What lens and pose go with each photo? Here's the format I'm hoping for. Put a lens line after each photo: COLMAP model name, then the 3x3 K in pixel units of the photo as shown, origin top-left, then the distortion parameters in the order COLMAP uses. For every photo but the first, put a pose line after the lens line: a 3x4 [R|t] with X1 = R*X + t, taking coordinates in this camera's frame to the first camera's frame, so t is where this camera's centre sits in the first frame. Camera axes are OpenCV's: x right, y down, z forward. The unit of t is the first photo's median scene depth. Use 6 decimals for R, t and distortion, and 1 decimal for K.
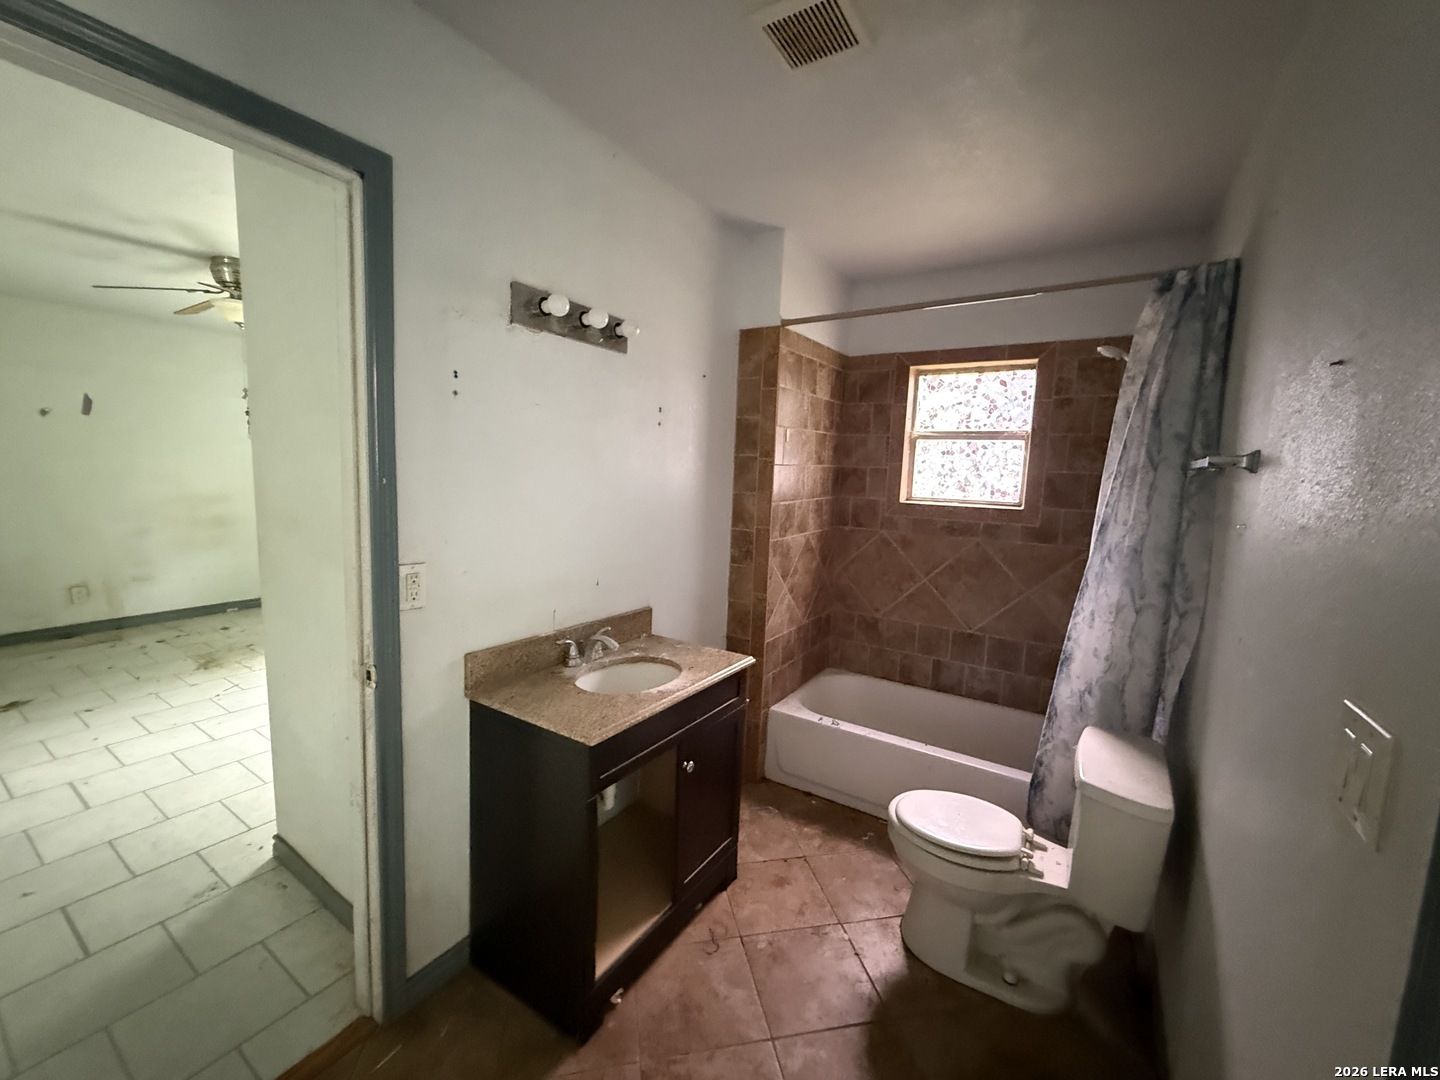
lens RADIAL K [[572.9, 0, 717.5], [0, 572.9, 539.7], [0, 0, 1]] dist [0.000487, -0.000299]
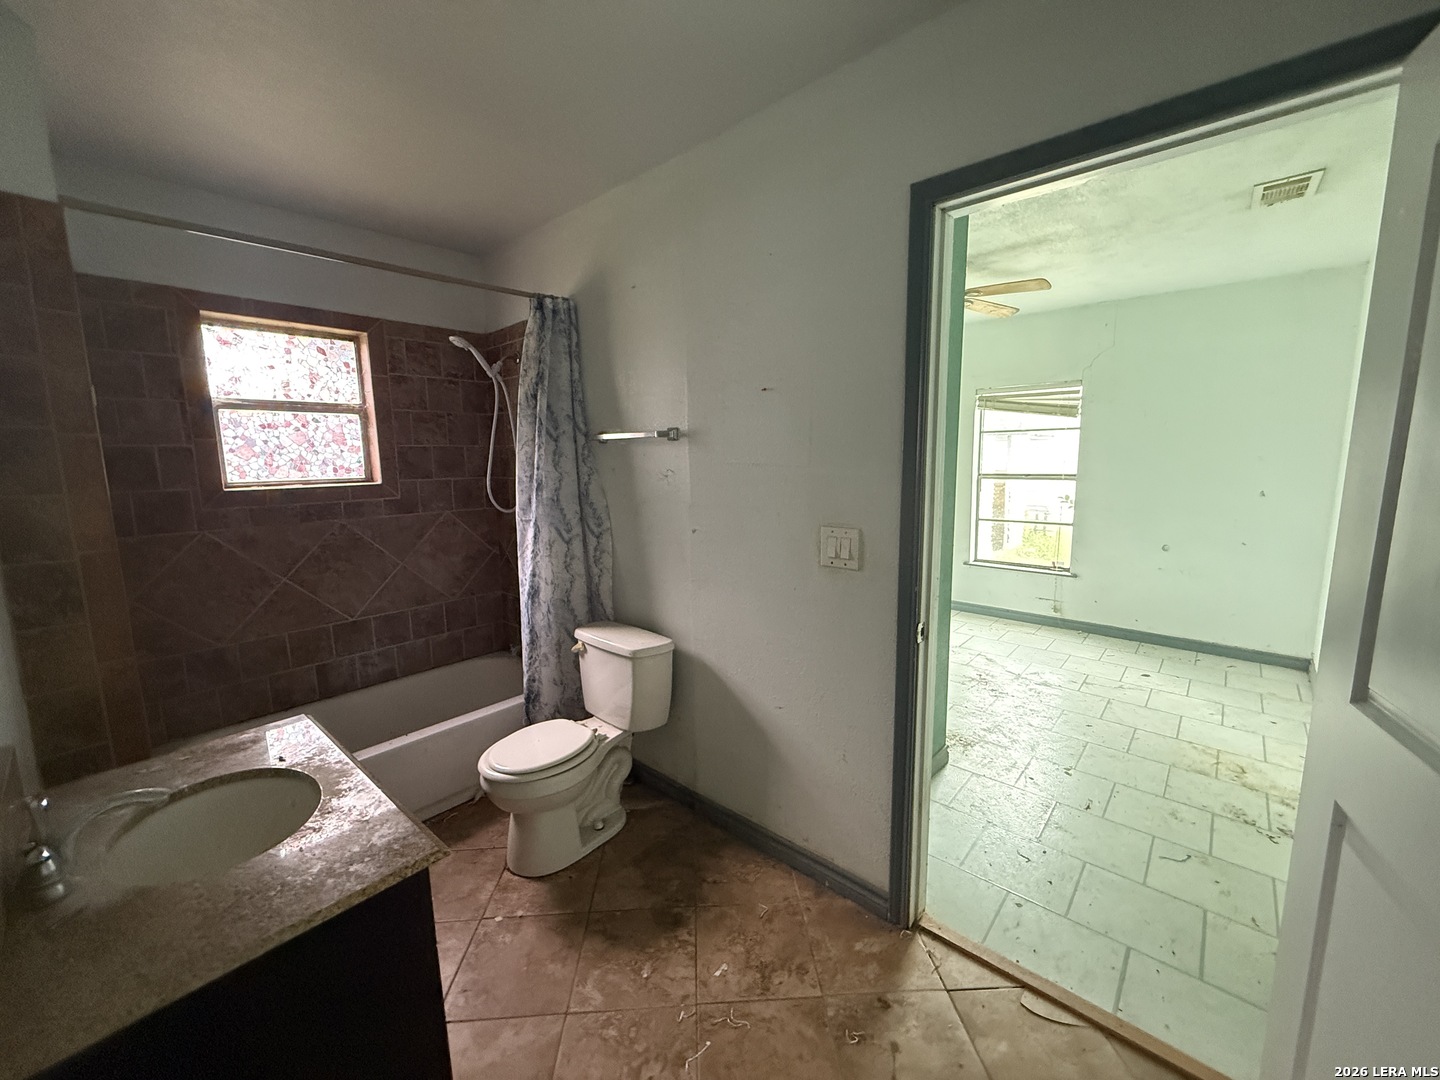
lens RADIAL K [[574.6, 0, 719.3], [0, 574.6, 540.0], [0, 0, 1]] dist [0.000059, -0.000207]
pose [[0.155666, -0.184737, 0.970382, -0.354911], [0.140960, 0.976458, 0.163281, -0.035632], [-0.977701, 0.111367, 0.178041, 0.237692]]
